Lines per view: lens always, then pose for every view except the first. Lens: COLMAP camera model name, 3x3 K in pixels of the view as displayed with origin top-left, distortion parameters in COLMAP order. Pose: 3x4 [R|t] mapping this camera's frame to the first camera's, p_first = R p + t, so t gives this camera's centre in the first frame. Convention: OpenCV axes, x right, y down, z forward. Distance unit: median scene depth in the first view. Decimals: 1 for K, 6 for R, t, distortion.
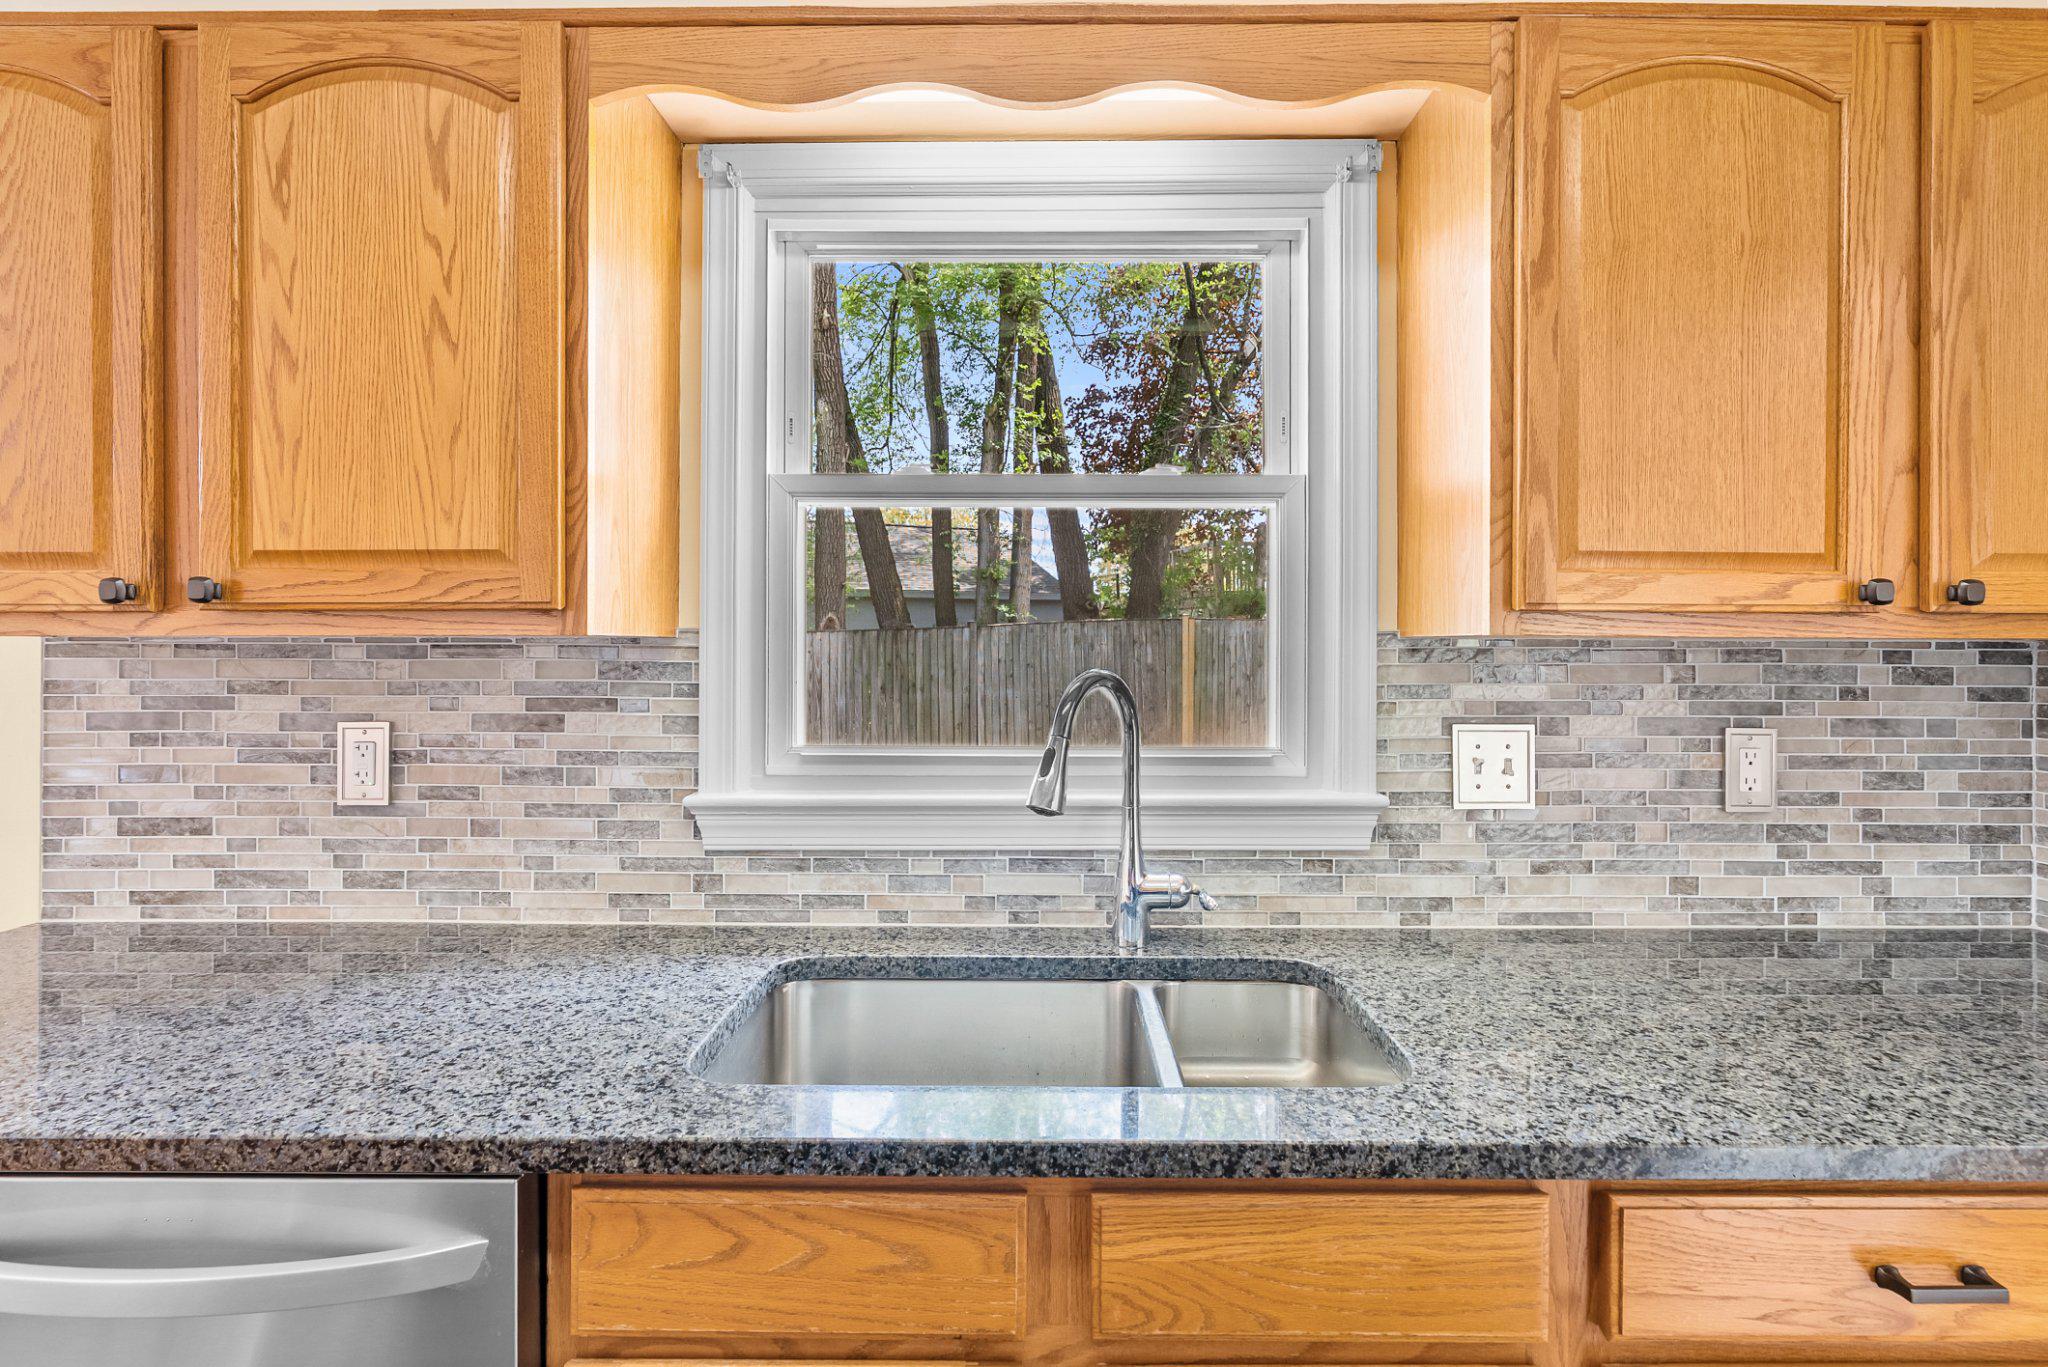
lens RADIAL K [[943.7, 0, 1024.0], [0, 943.7, 657.8], [0, 0, 1]] dist [-0.000484, 0.000344]
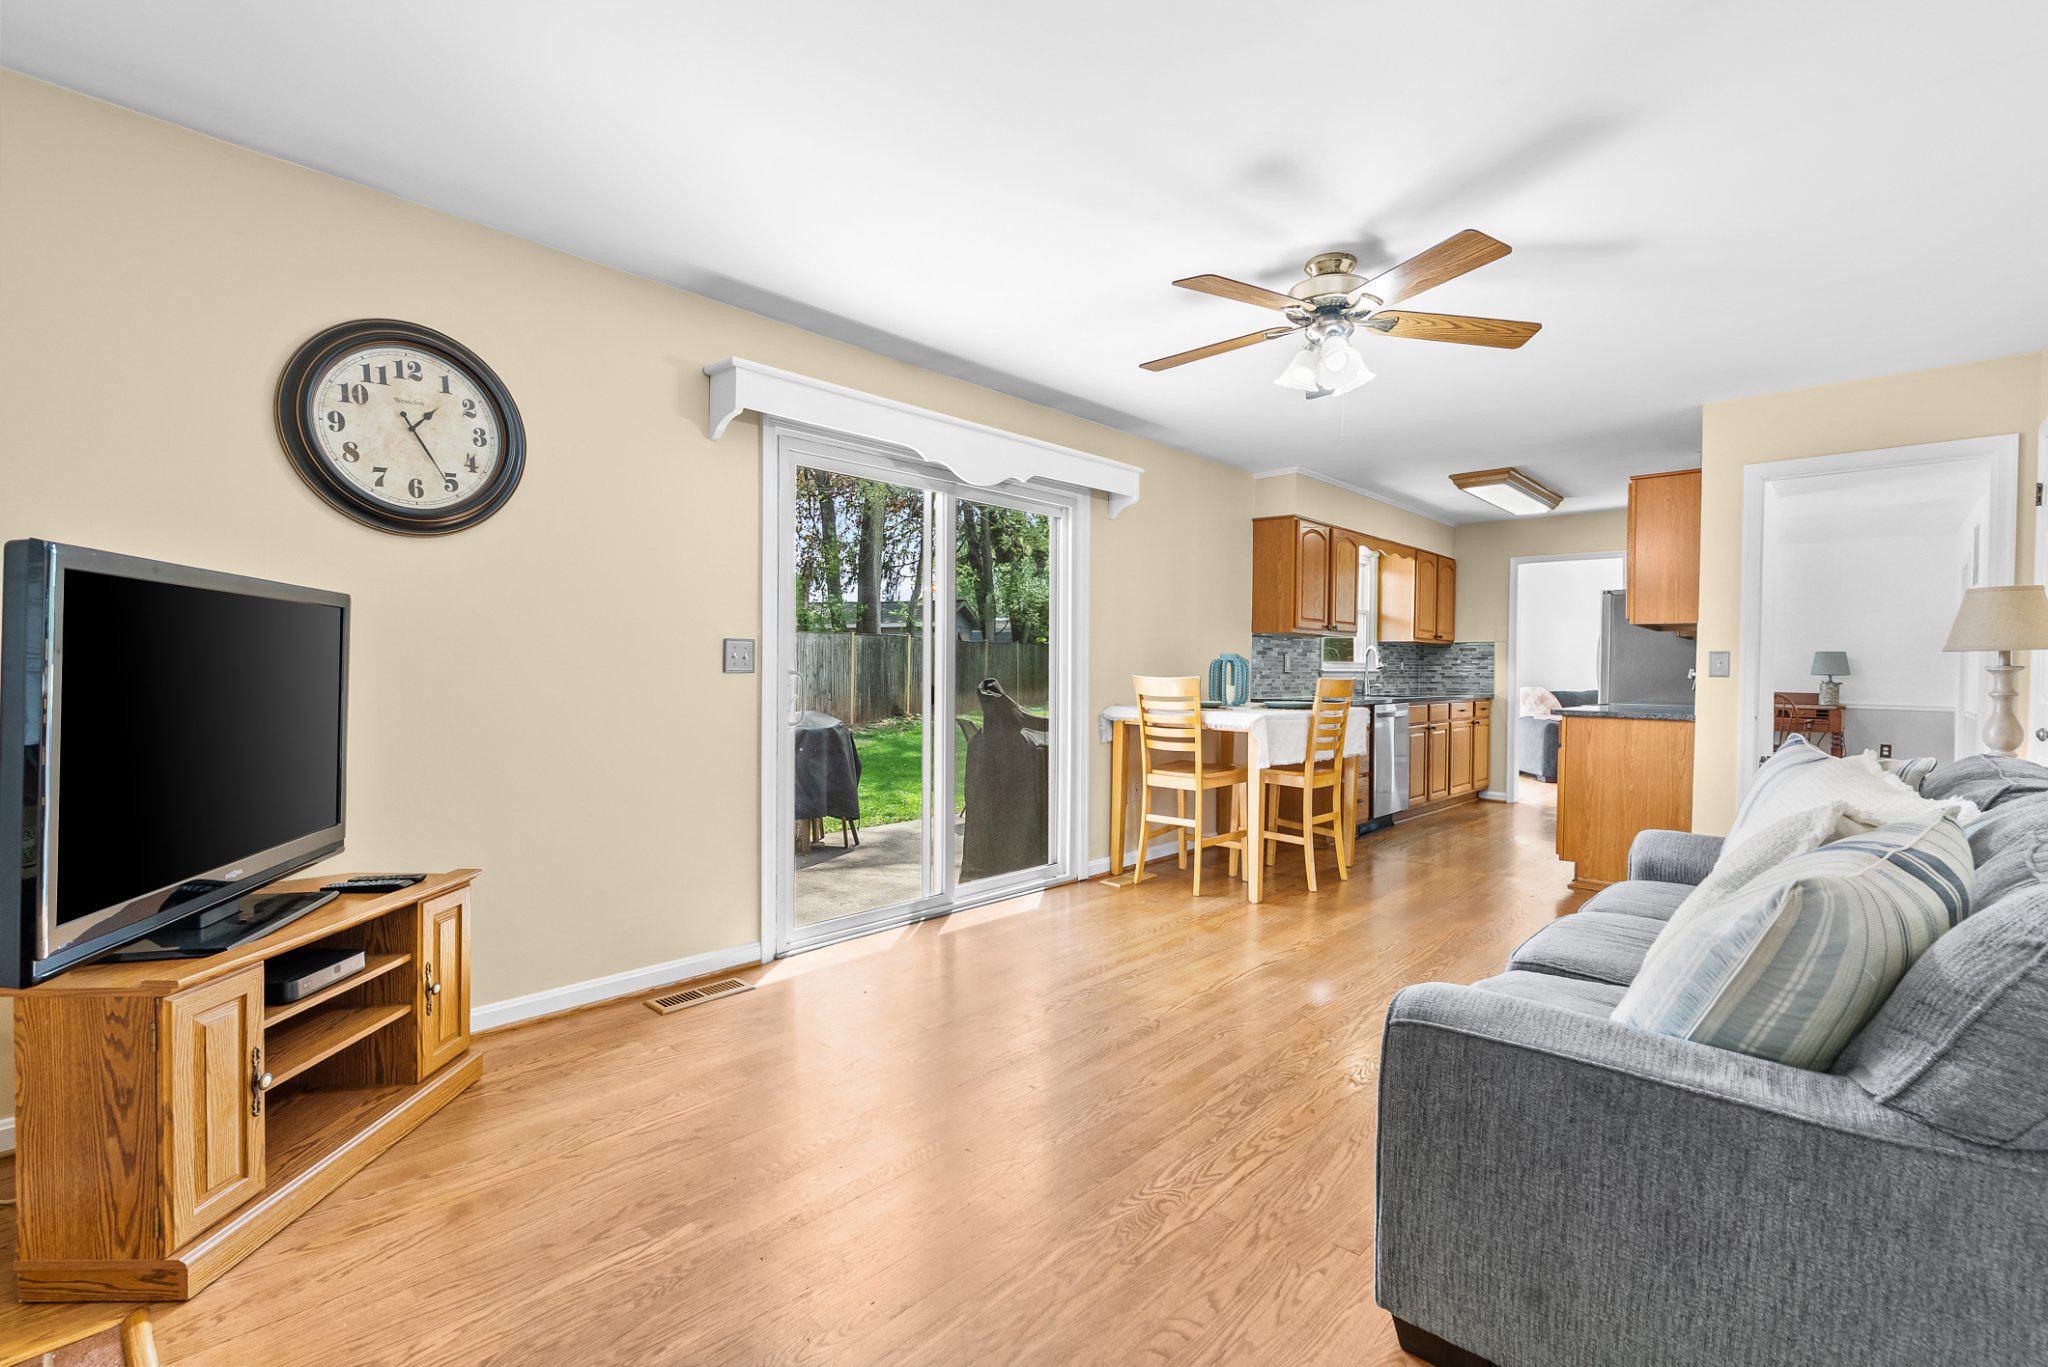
lens RADIAL K [[931.1, 0, 1029.3], [0, 931.1, 694.1], [0, 0, 1]] dist [0.000046, 0.000836]
pose [[0.662482, -0.015100, 0.748926, -4.973969], [-0.002382, 0.999749, 0.022265, 0.166750], [-0.749074, -0.016534, 0.662280, -1.078384]]
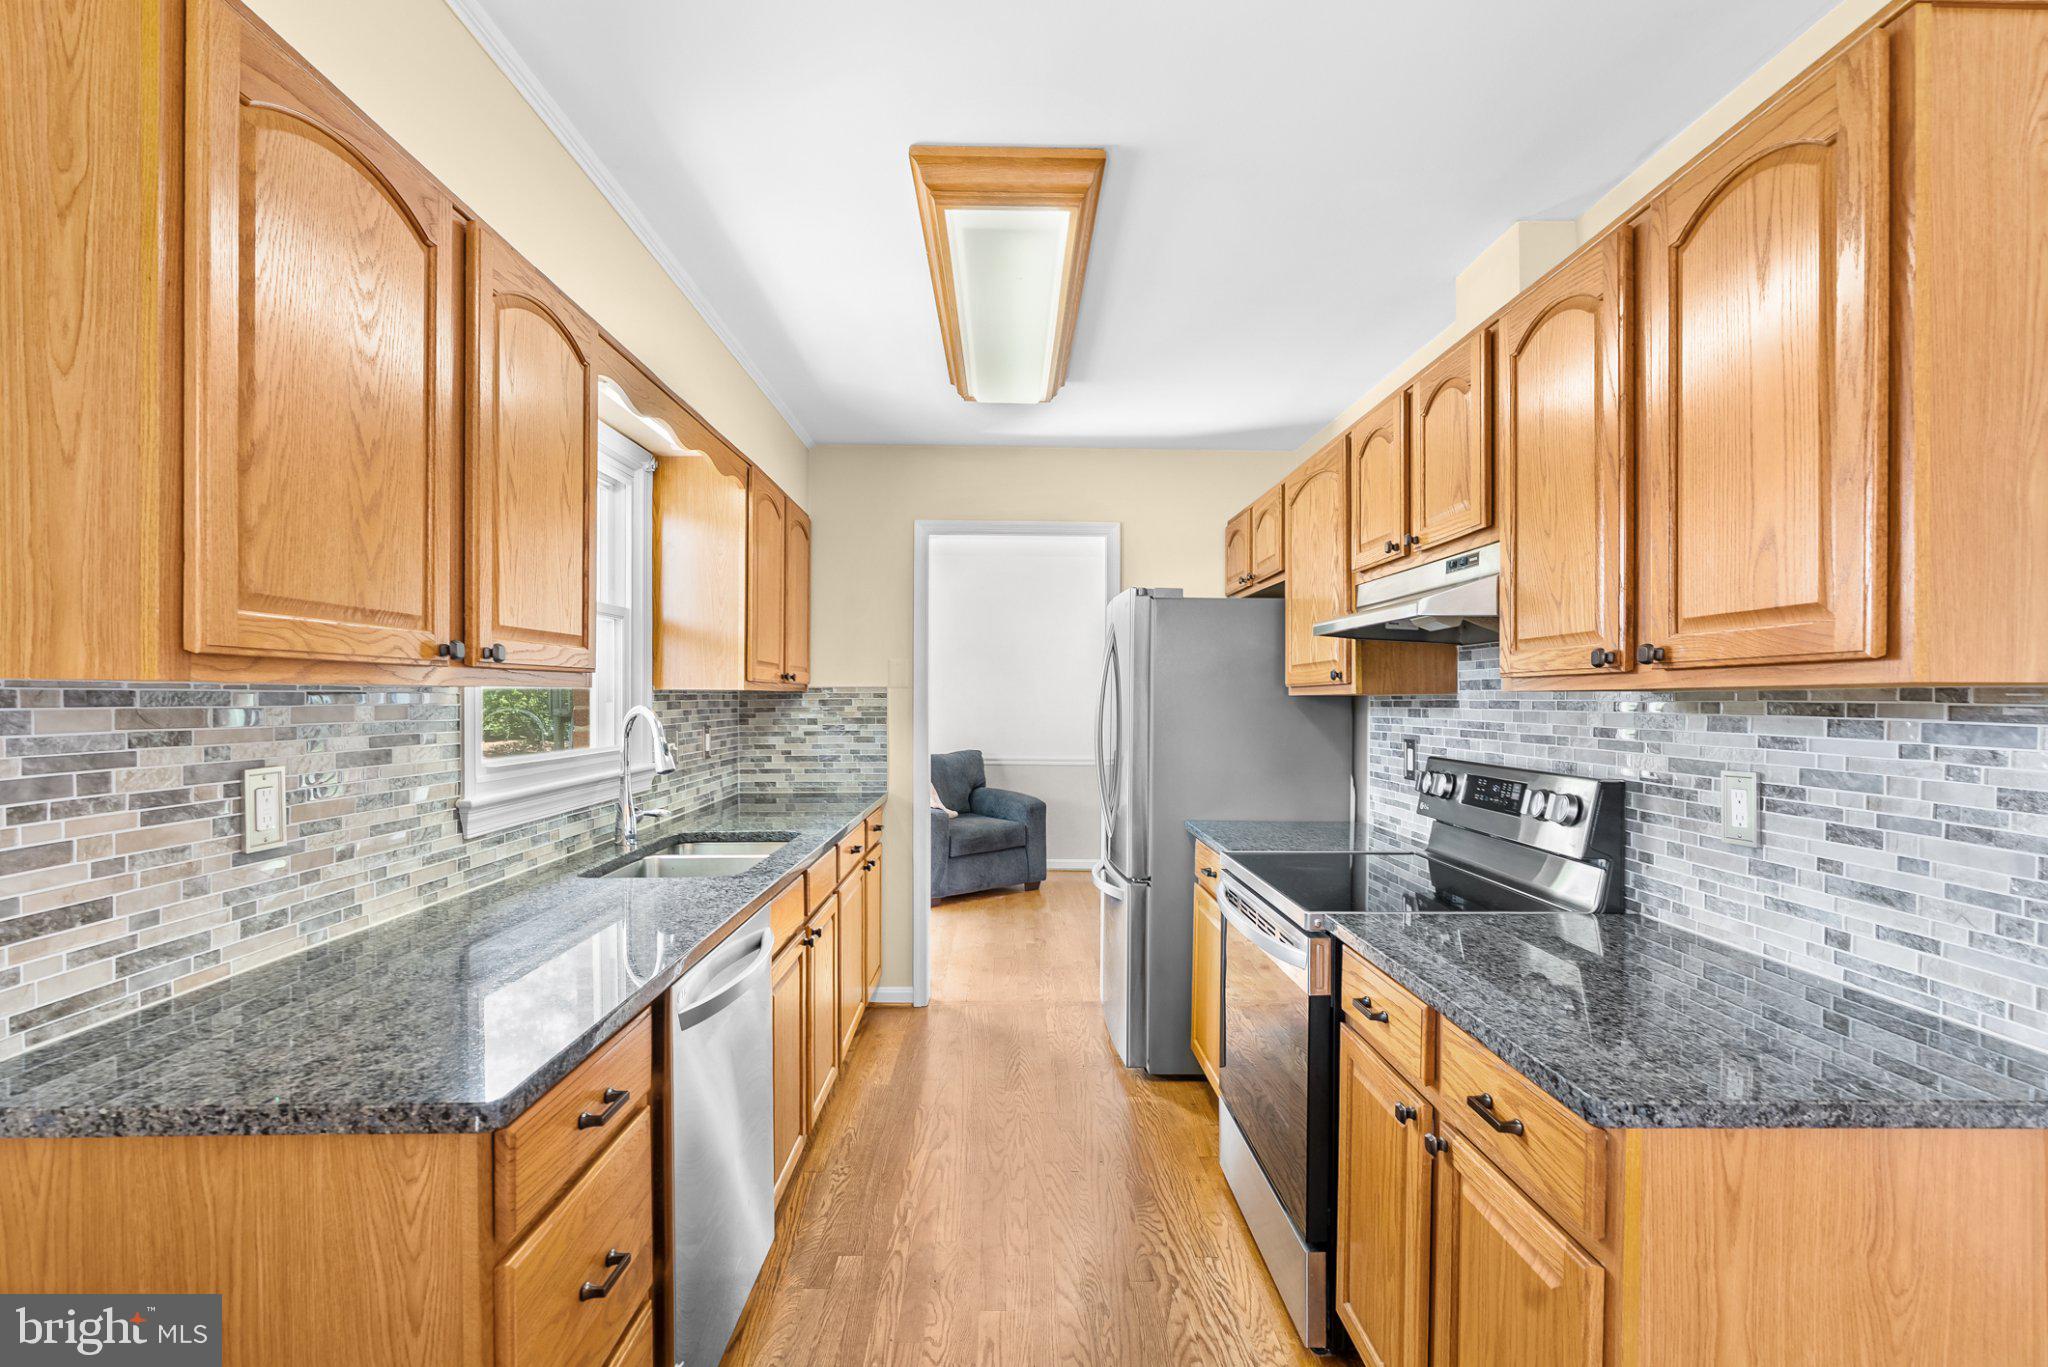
lens RADIAL K [[931.1, 0, 1029.3], [0, 931.1, 694.1], [0, 0, 1]] dist [0.000046, 0.000836]
pose [[-0.035908, 0.000719, 0.999355, -1.732551], [0.007612, 0.999971, -0.000446, -0.004791], [-0.999326, 0.007591, -0.035912, 0.211037]]
